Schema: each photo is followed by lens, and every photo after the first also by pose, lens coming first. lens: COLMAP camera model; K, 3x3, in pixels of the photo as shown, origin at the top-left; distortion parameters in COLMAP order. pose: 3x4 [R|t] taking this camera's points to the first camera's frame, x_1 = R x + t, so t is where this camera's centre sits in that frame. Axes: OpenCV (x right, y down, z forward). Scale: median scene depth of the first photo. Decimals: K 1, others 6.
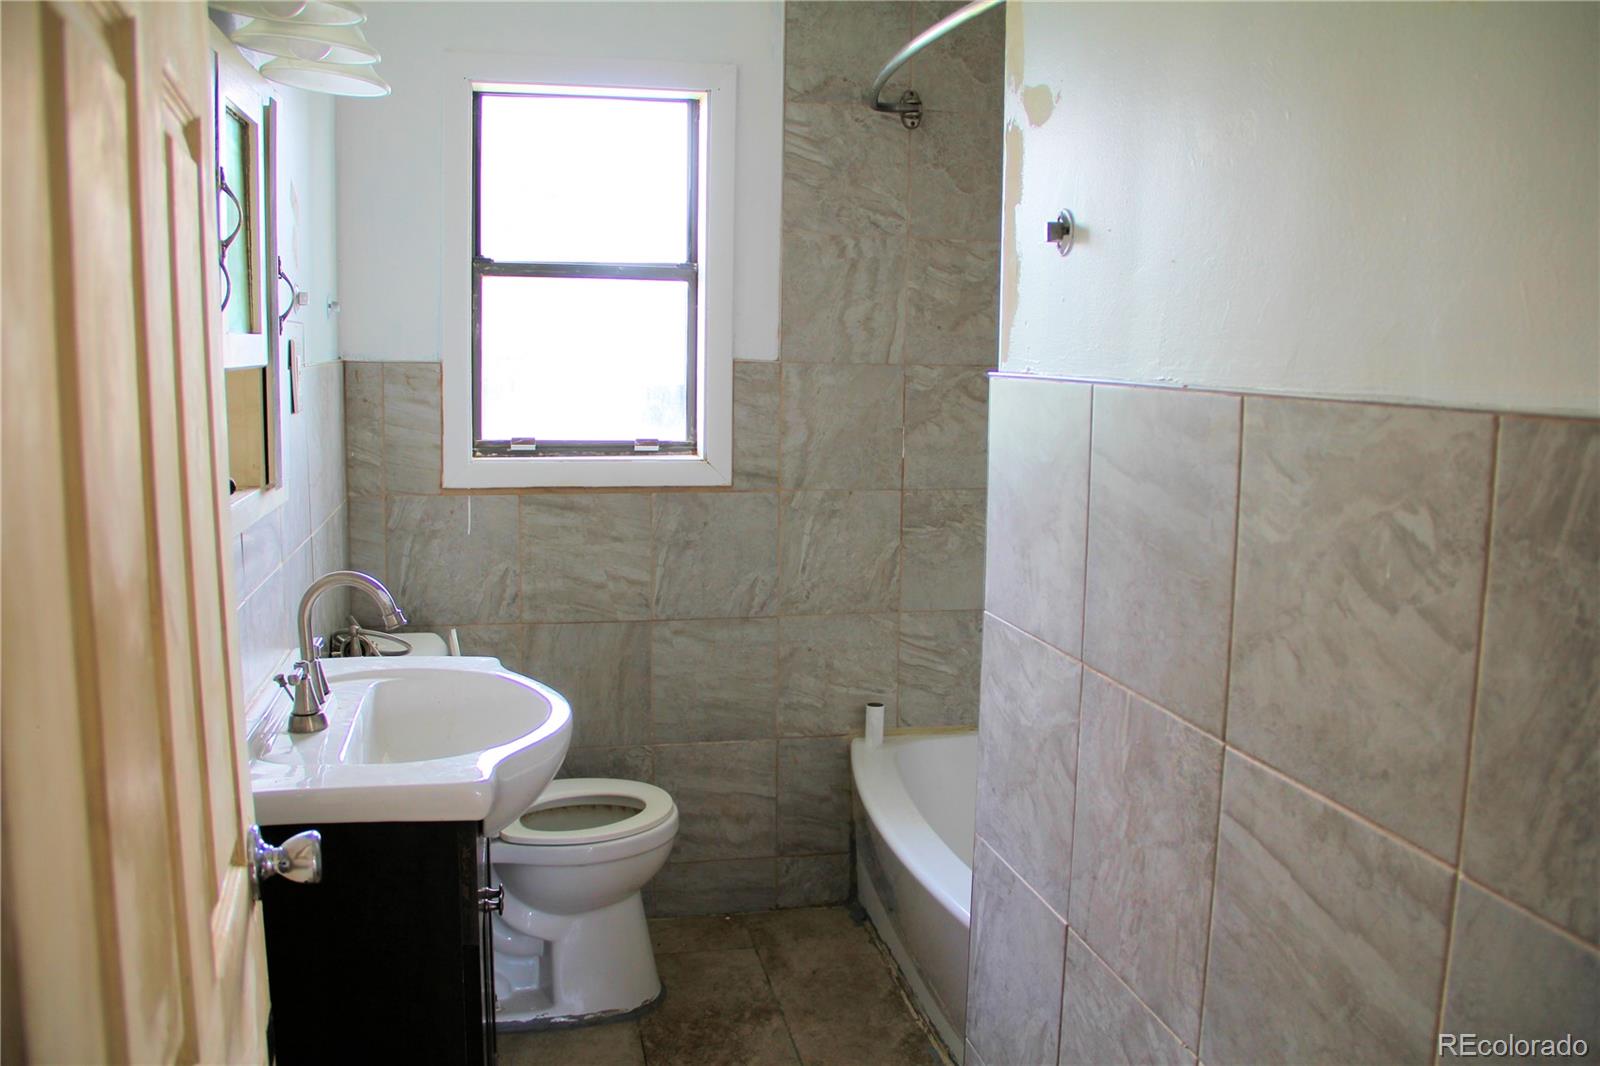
lens RADIAL K [[1329.5, 0, 813.2], [0, 1329.5, 535.5], [0, 0, 1]] dist [-0.181941, 0.150108]
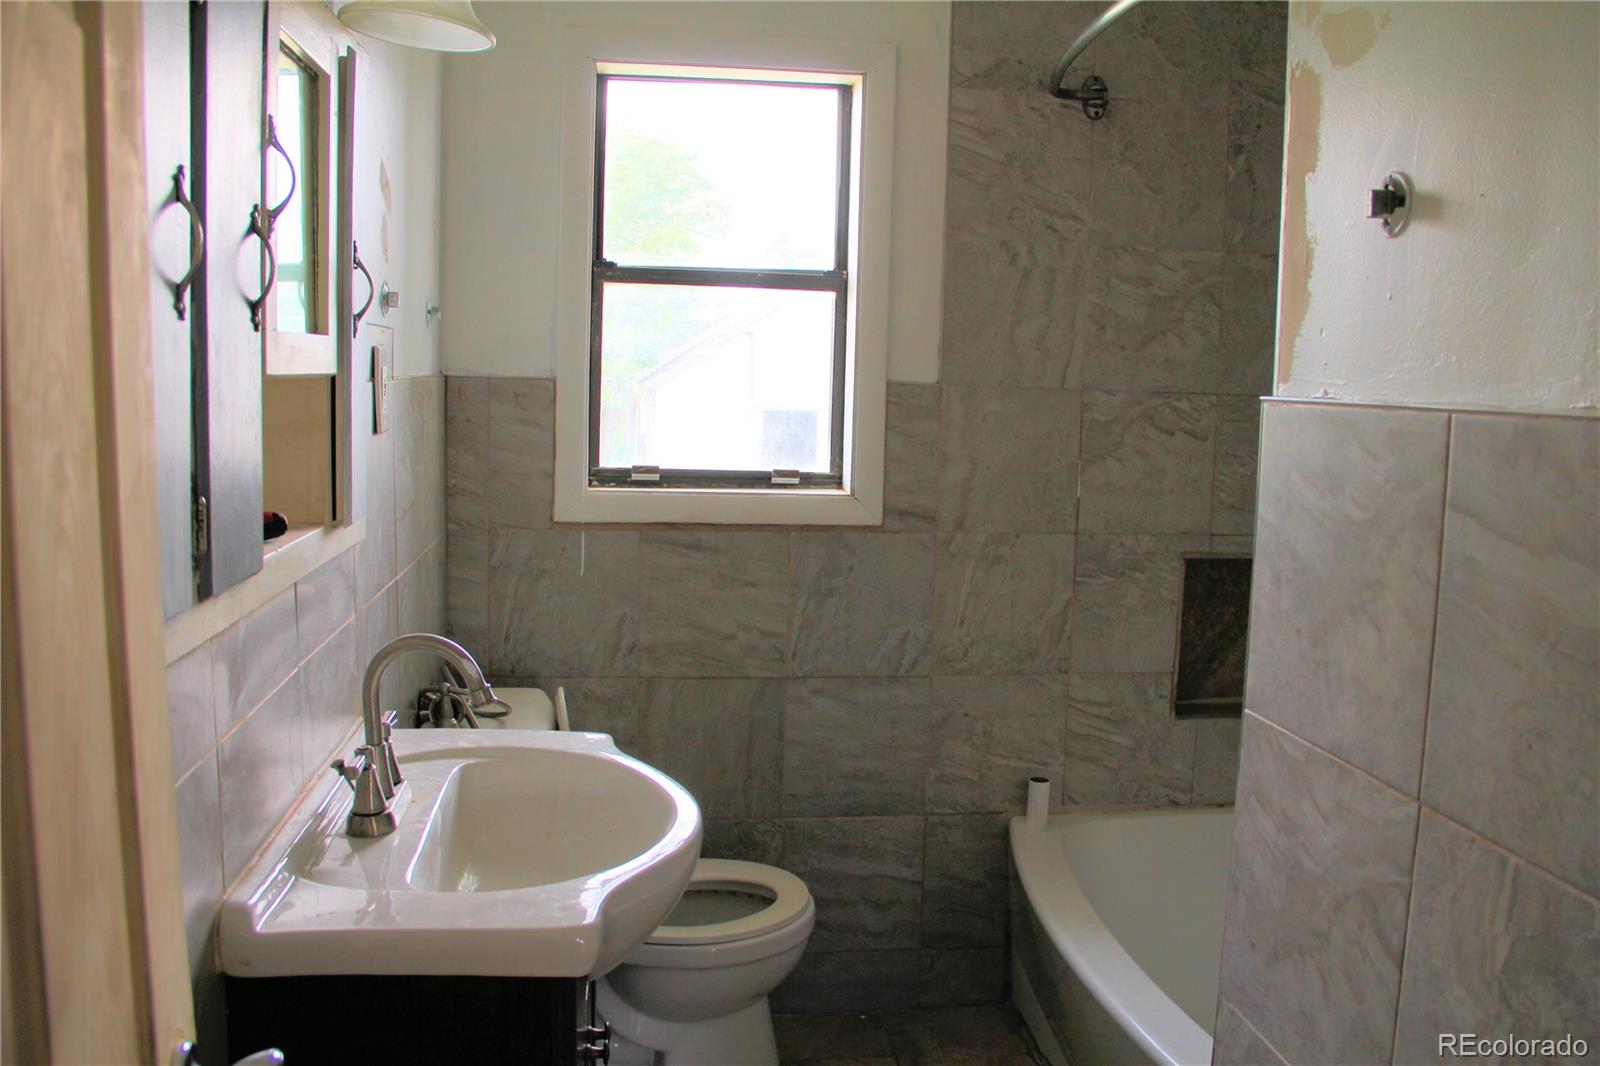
lens RADIAL K [[1329.5, 0, 813.2], [0, 1329.5, 535.5], [0, 0, 1]] dist [-0.181941, 0.150108]
pose [[0.996013, 0.020585, -0.086800, -0.031352], [-0.022420, 0.999544, -0.020212, -0.012626], [0.086345, 0.022077, 0.996021, 0.130440]]
